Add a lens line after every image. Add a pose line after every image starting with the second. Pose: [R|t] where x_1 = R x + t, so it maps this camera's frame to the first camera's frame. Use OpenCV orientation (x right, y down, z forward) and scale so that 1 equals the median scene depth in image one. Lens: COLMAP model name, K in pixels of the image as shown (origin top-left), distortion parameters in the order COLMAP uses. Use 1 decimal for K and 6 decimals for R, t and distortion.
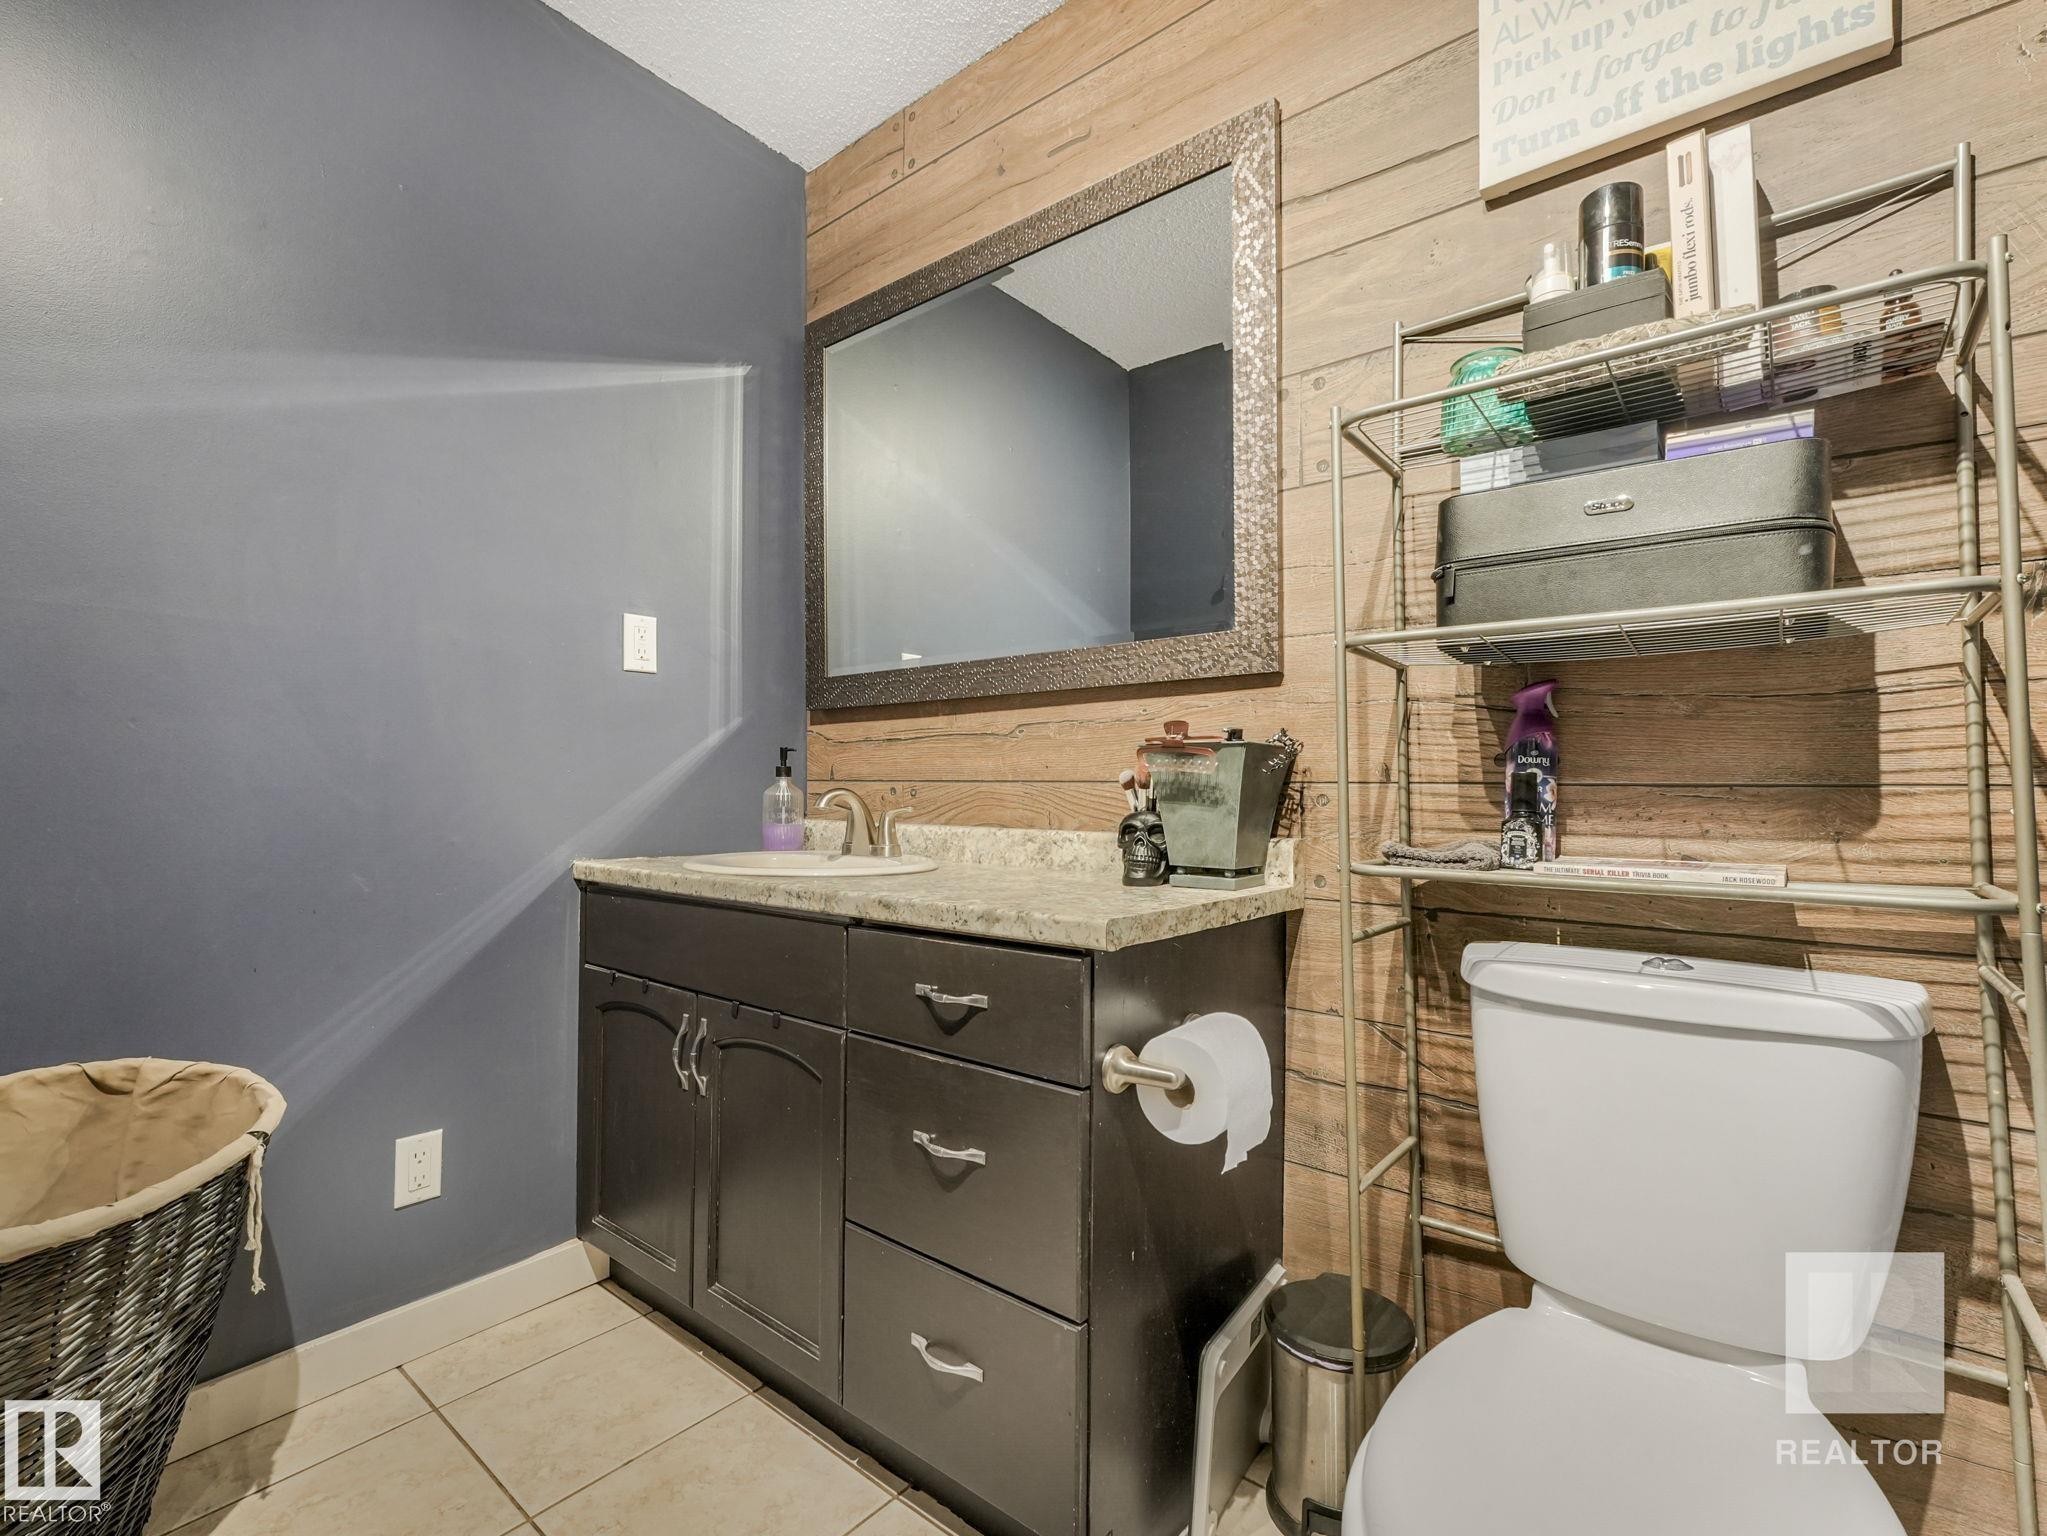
lens RADIAL K [[947.3, 0, 1024.8], [0, 947.3, 772.3], [0, 0, 1]] dist [-0.001516, -0.001138]
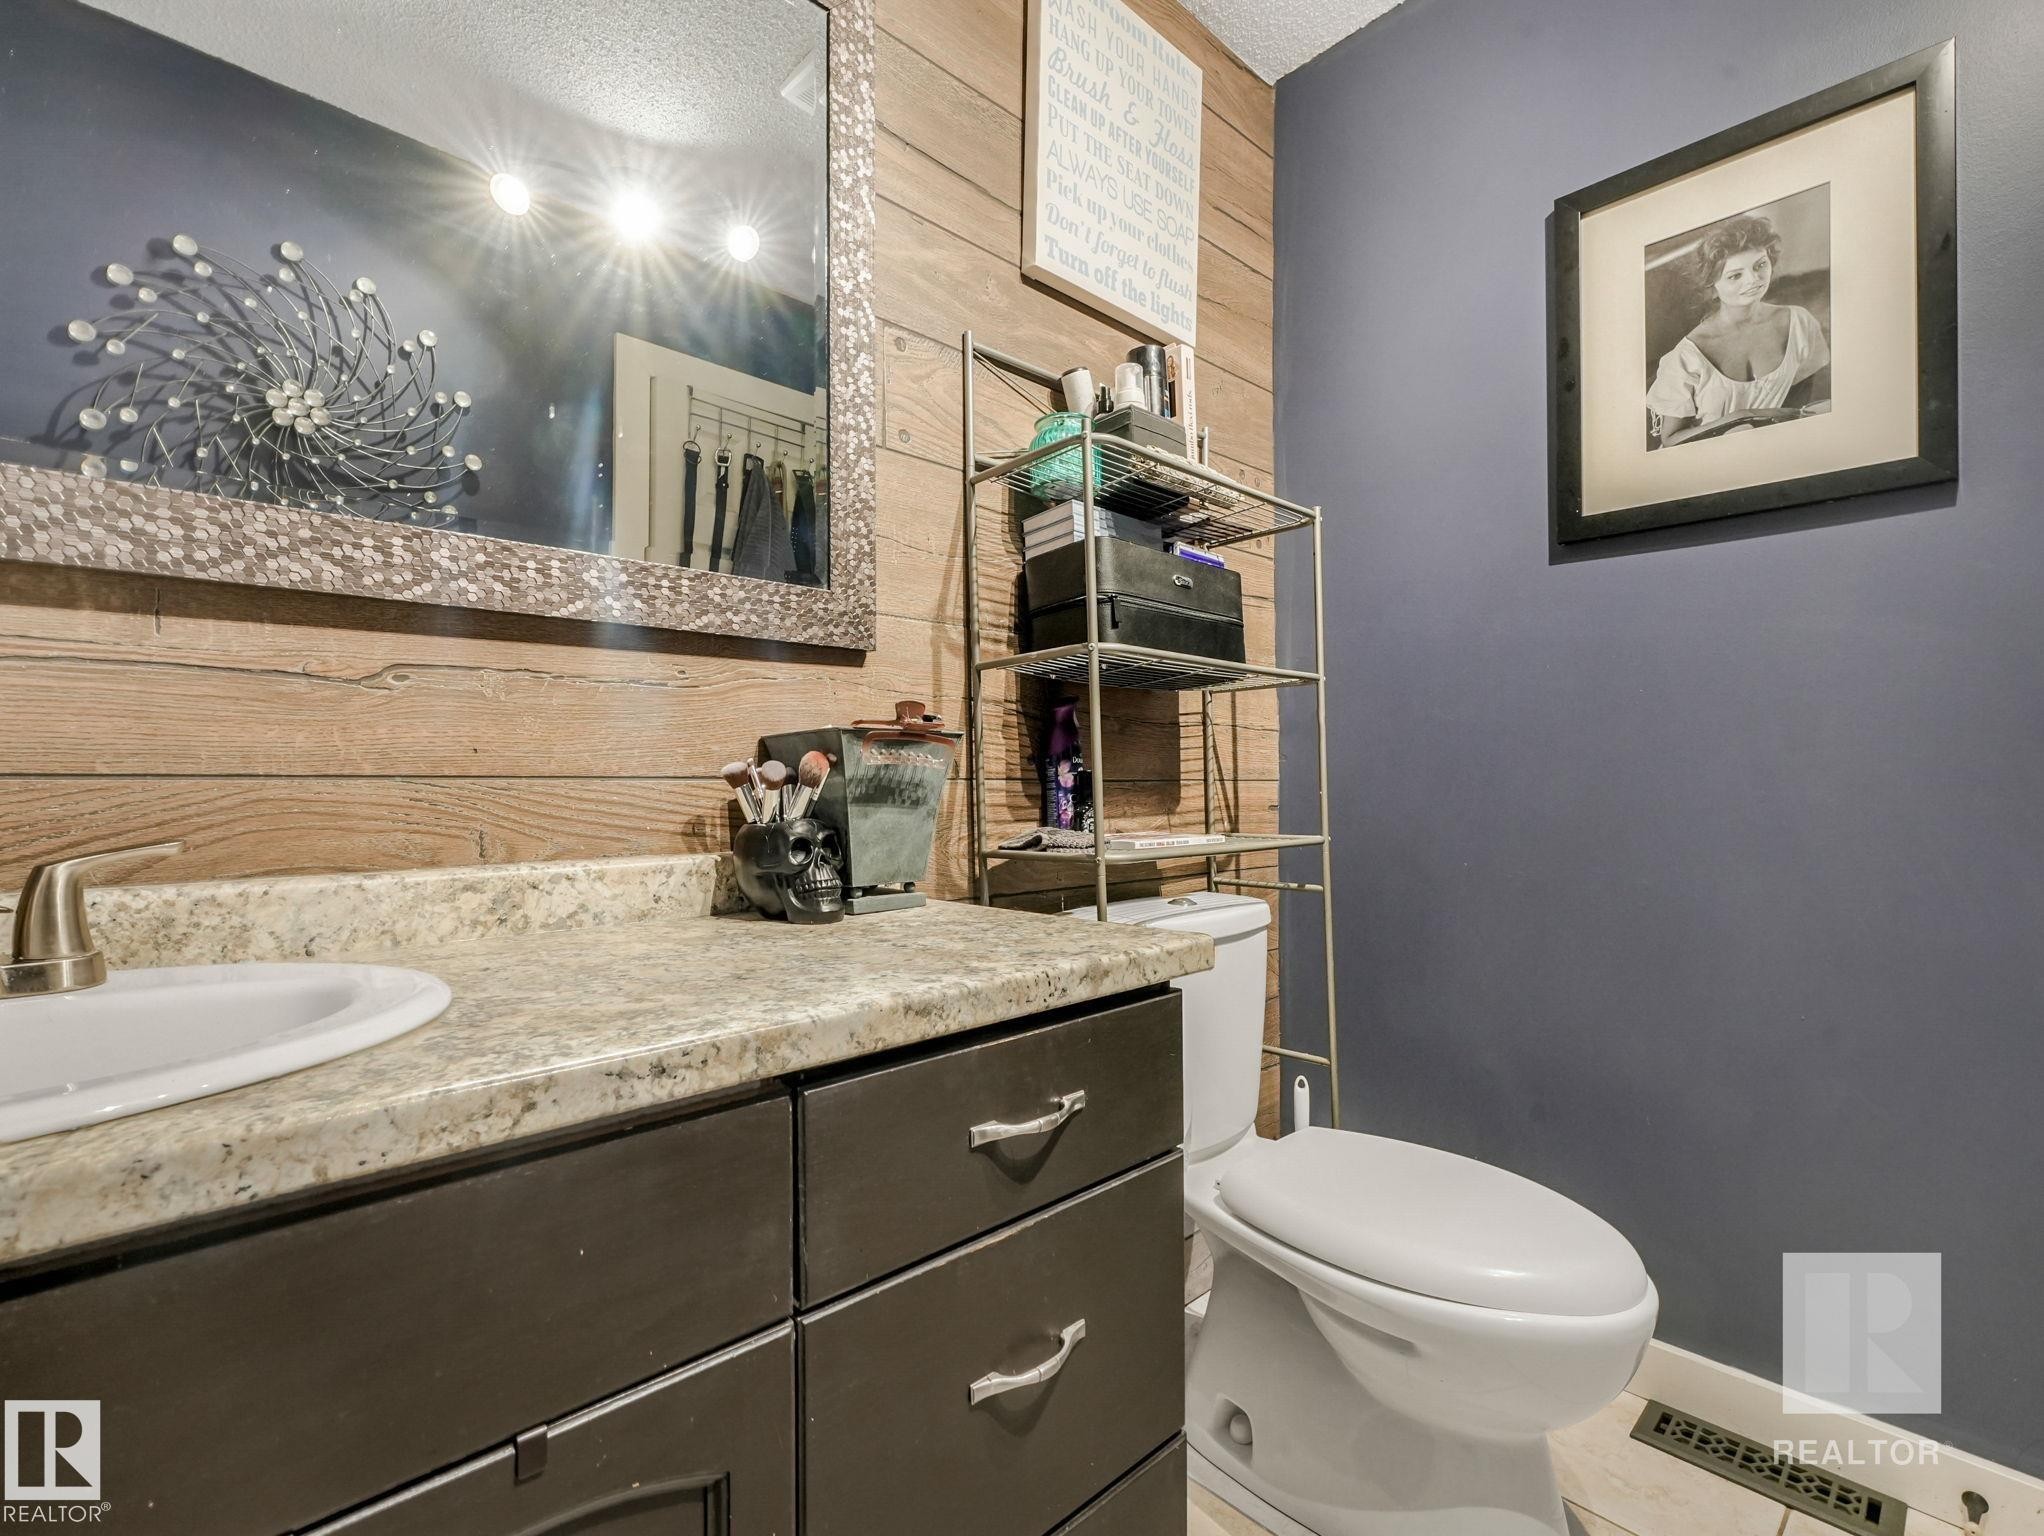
lens RADIAL K [[945.9, 0, 1024.9], [0, 945.9, 768.1], [0, 0, 1]] dist [-0.001516, -0.001138]
pose [[0.122379, 0.010267, 0.992430, -0.597178], [-0.011126, 0.999898, -0.008972, 0.007450], [-0.992421, -0.009943, 0.122480, 0.784992]]
